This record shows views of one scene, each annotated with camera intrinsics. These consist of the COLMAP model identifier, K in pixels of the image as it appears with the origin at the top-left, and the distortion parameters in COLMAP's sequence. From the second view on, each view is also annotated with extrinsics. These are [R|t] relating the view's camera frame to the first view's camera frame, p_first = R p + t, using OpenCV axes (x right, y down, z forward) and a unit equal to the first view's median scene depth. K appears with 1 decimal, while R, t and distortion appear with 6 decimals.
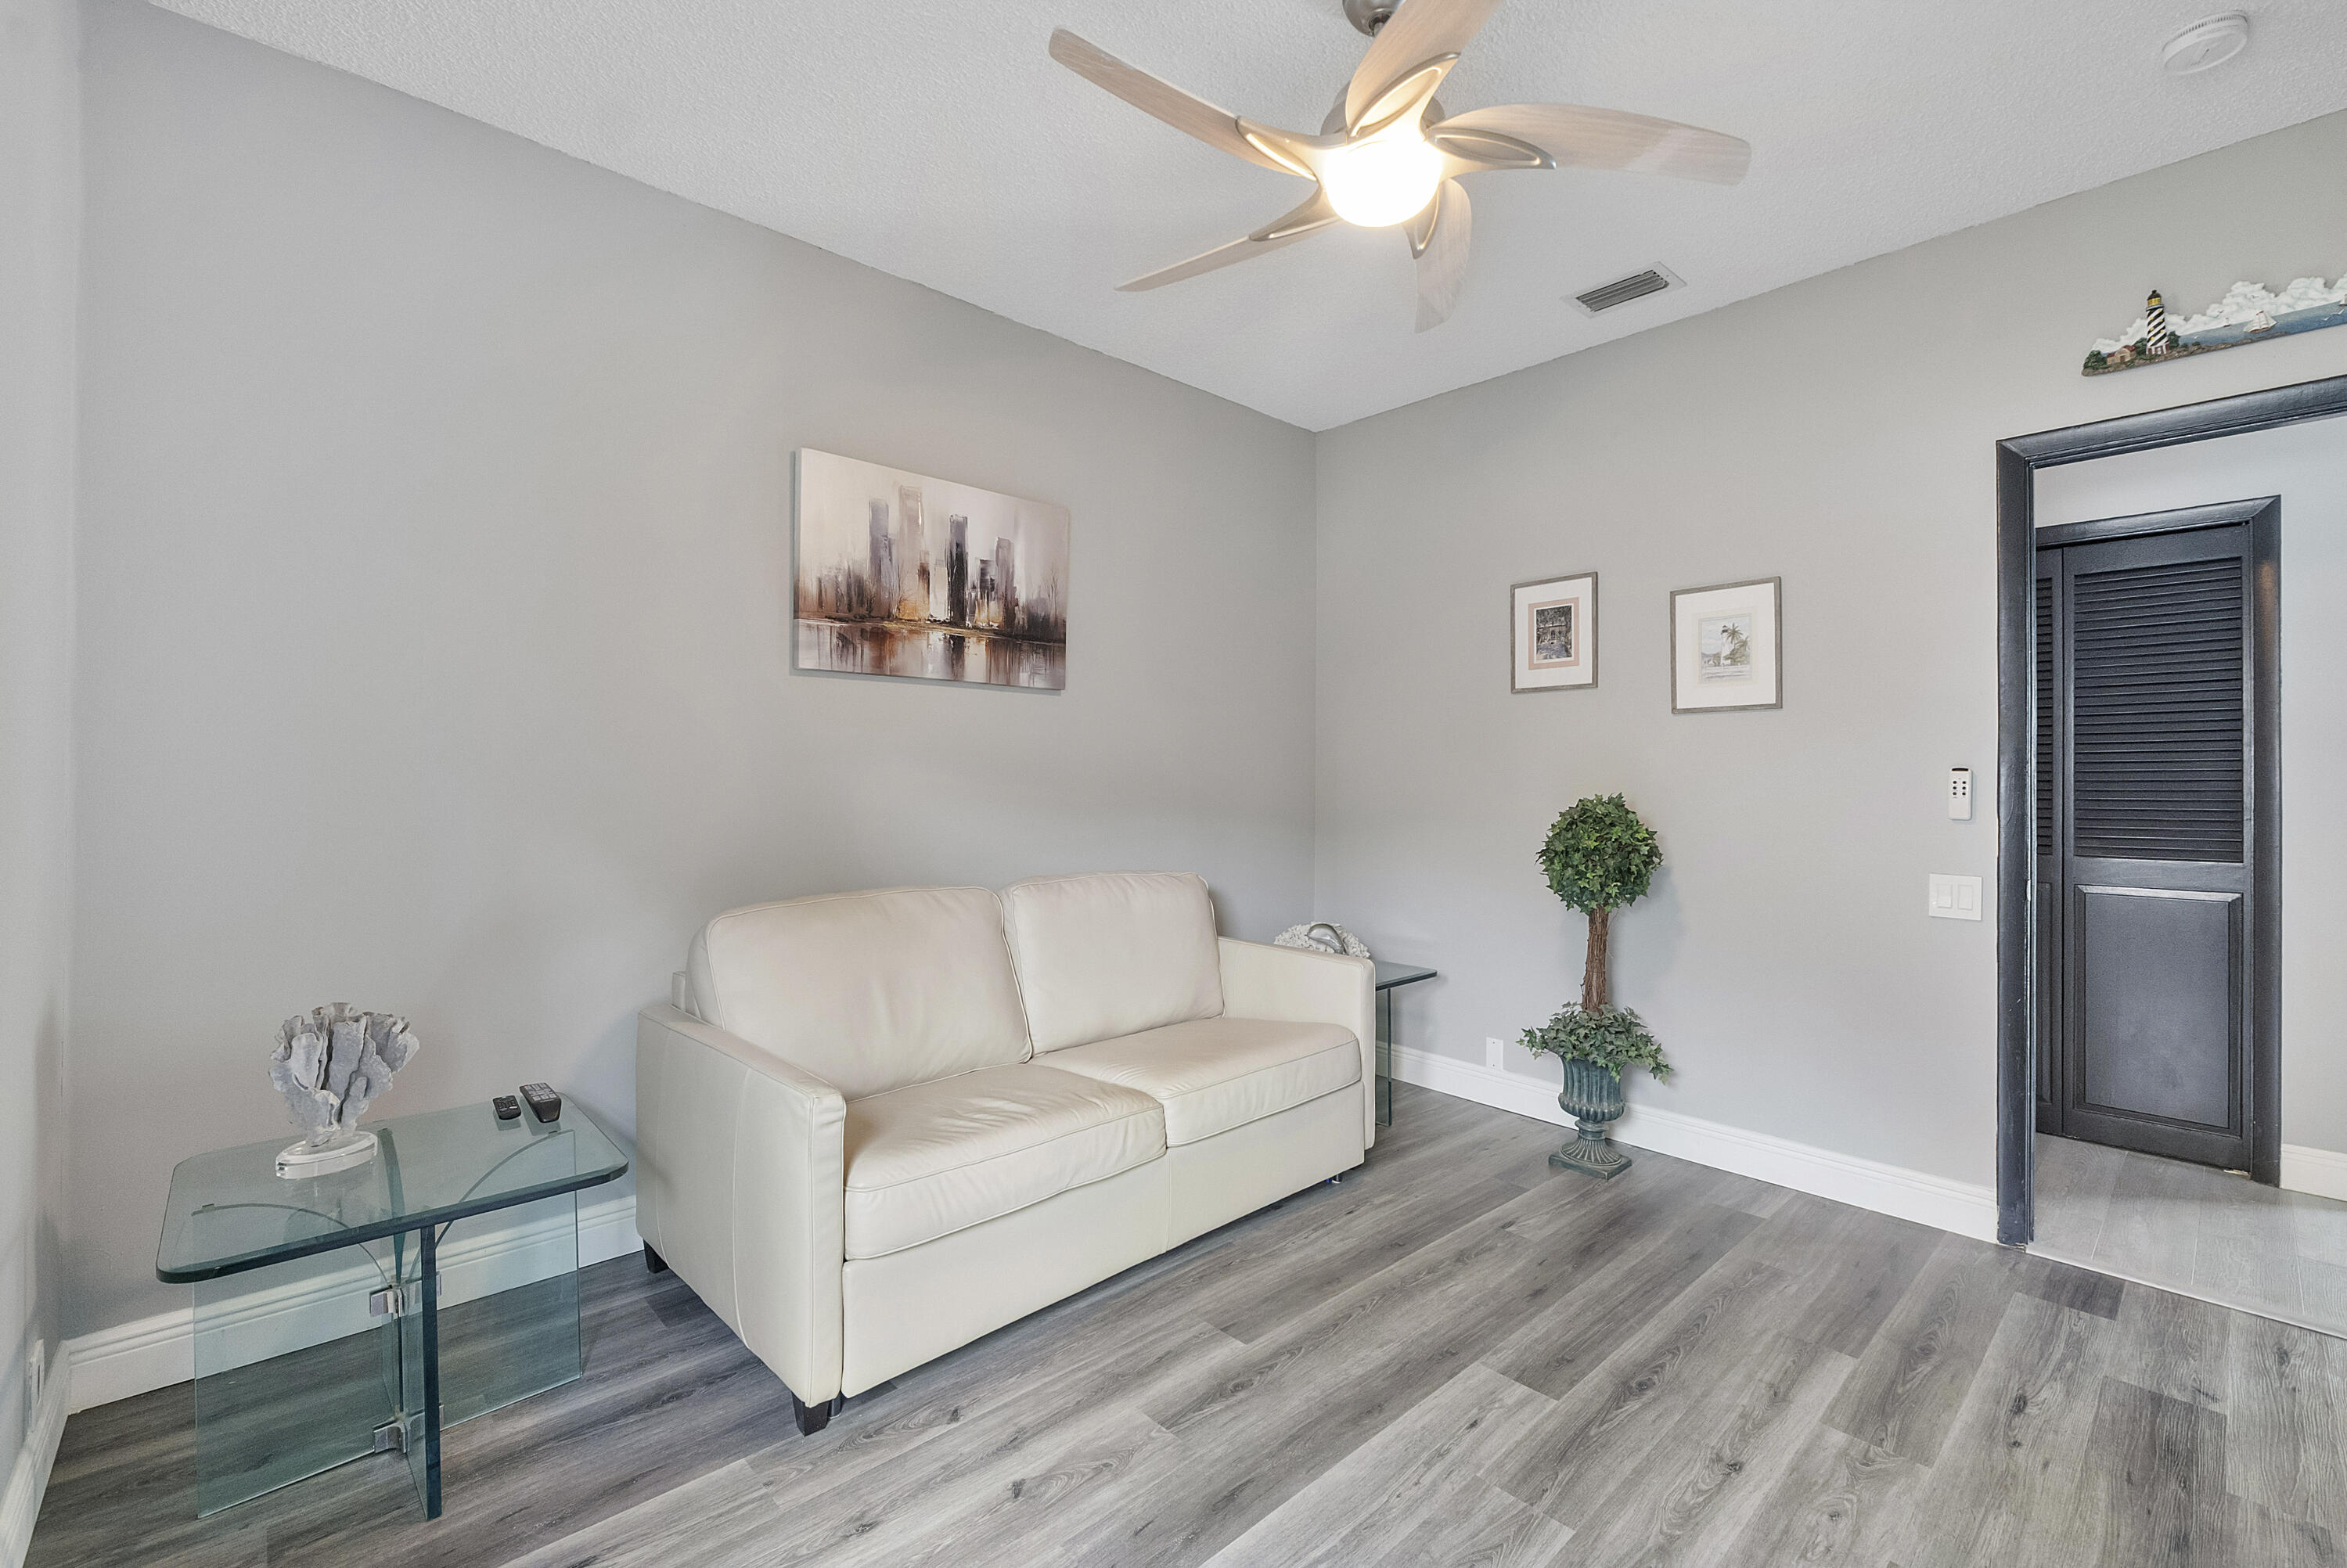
lens RADIAL K [[999.8, 0, 1179.4], [0, 999.8, 781.9], [0, 0, 1]] dist [-0.007770, 0.000346]
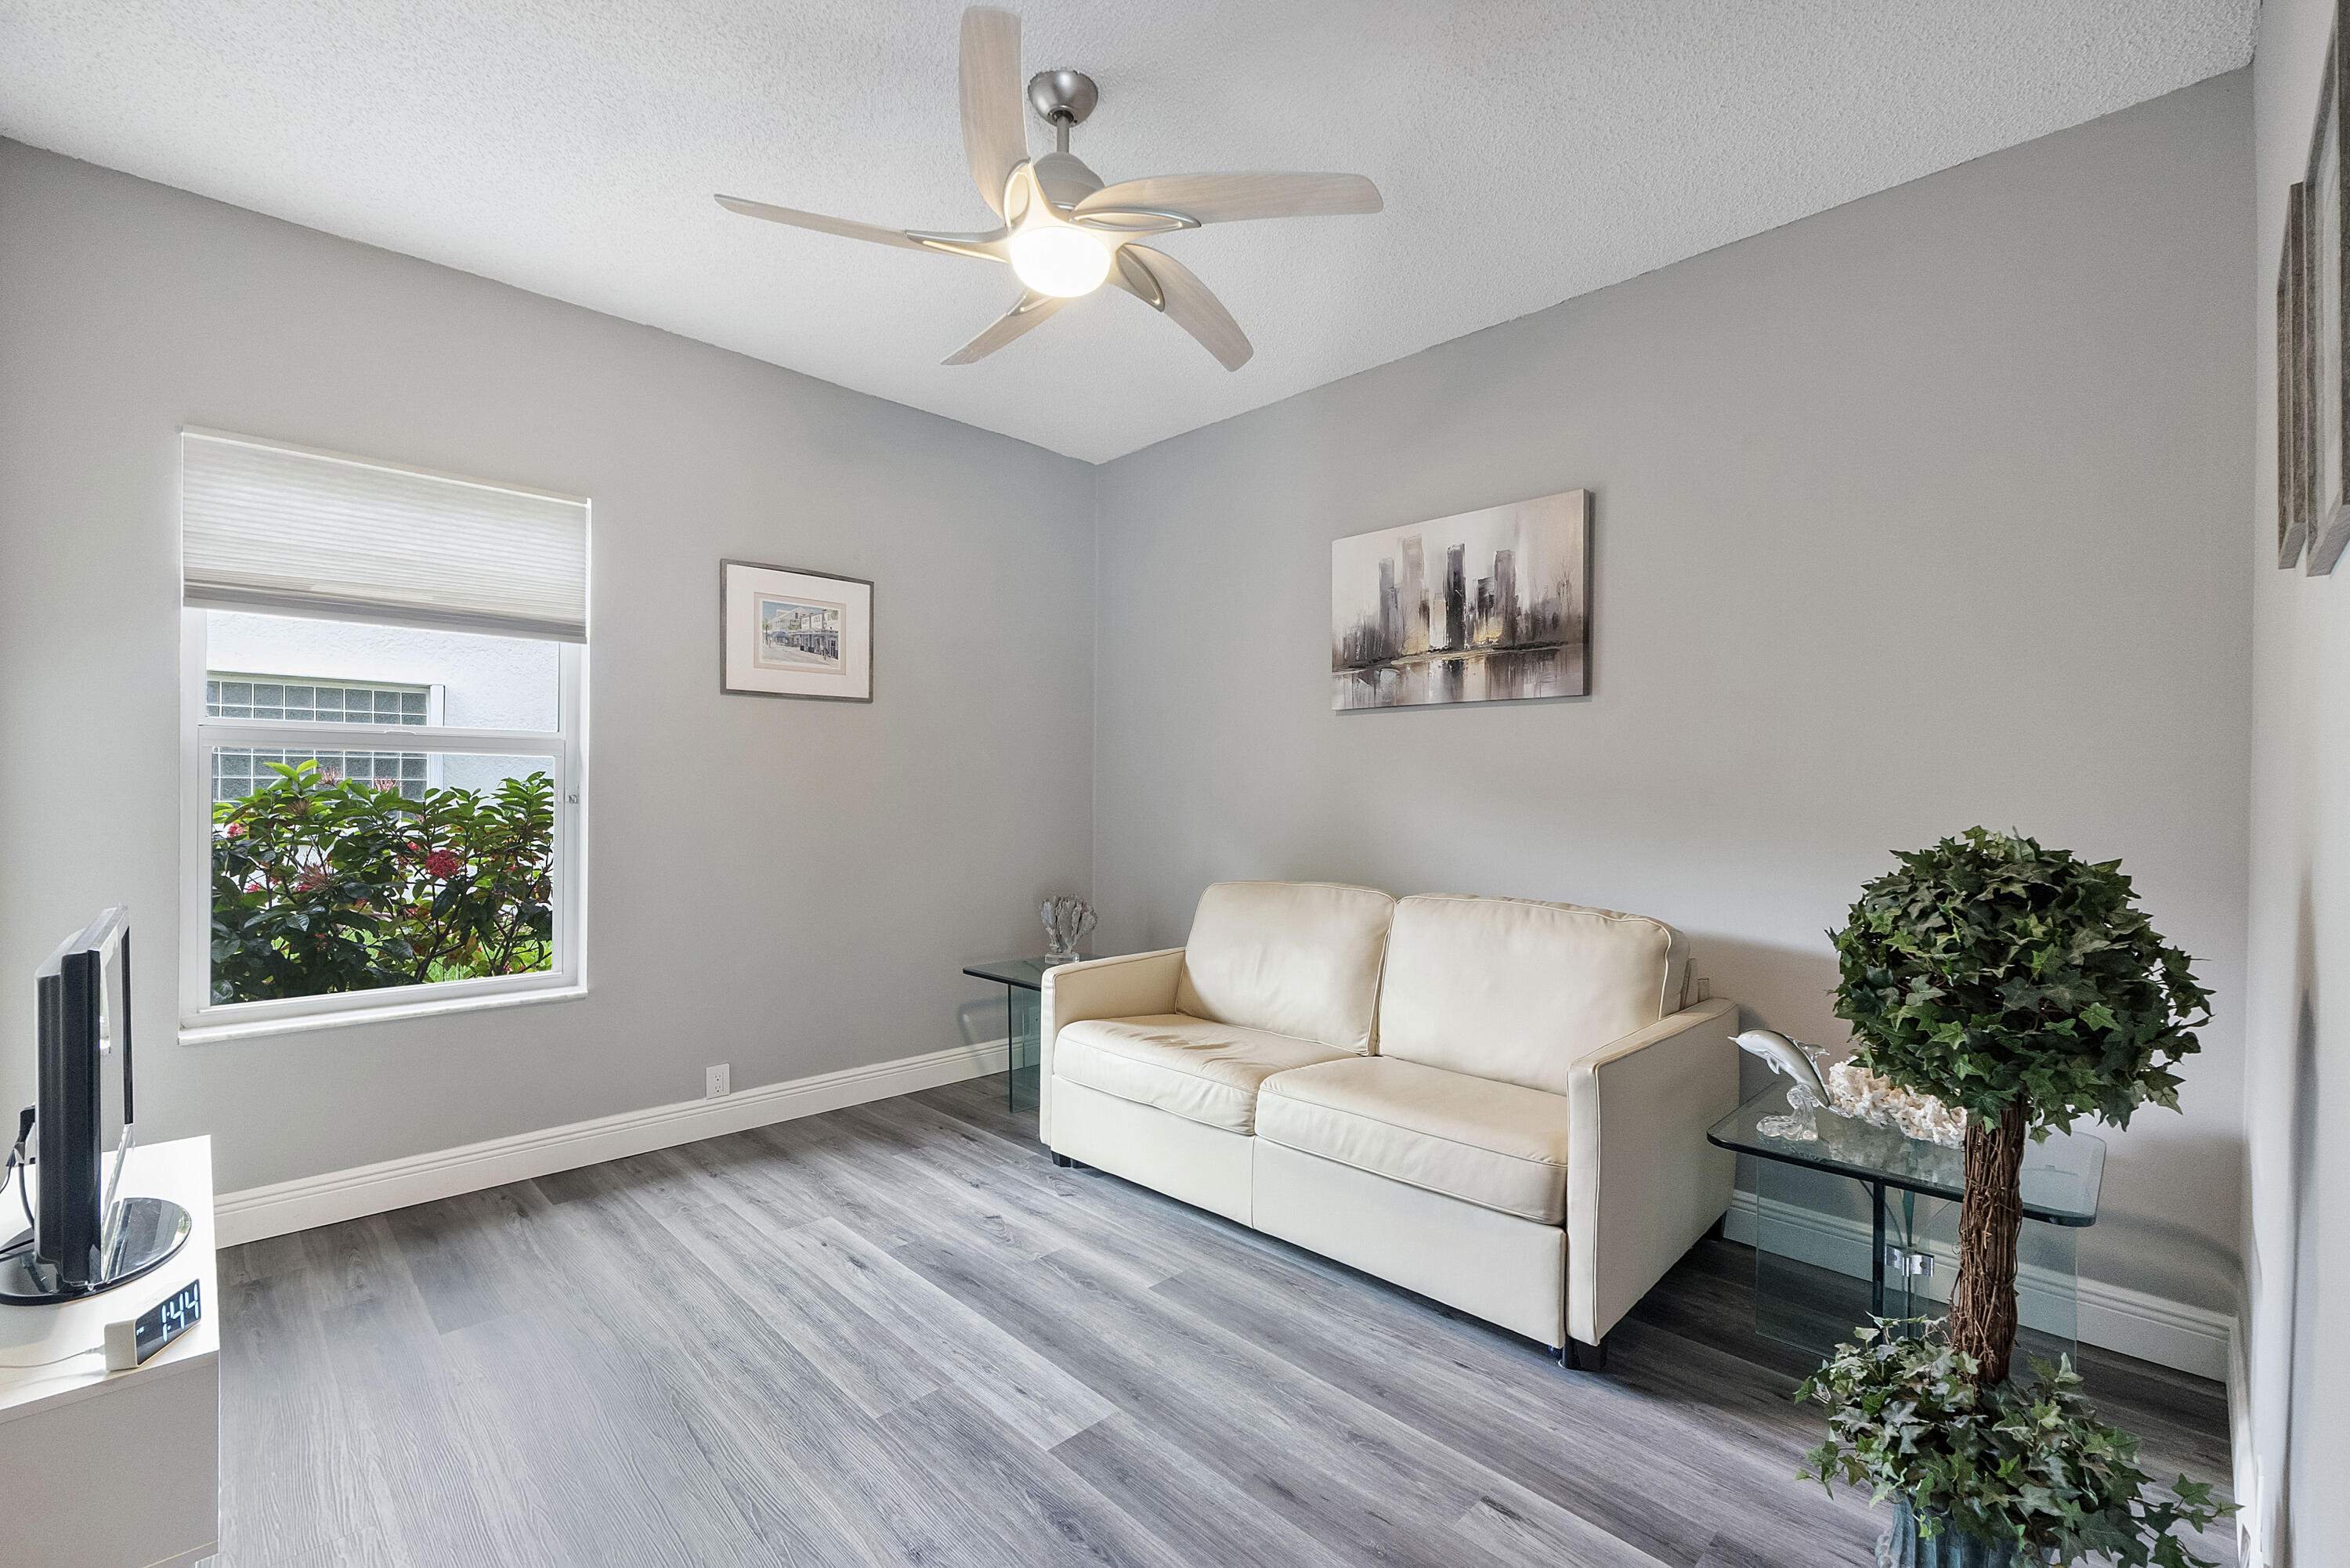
lens RADIAL K [[1003.3, 0, 1178.7], [0, 1003.3, 804.3], [0, 0, 1]] dist [-0.001209, 0.000073]
pose [[0.034000, 0.005845, -0.999405, 0.859328], [-0.012729, 0.999904, 0.005415, 0.004208], [0.999341, 0.012538, 0.034071, 0.703307]]
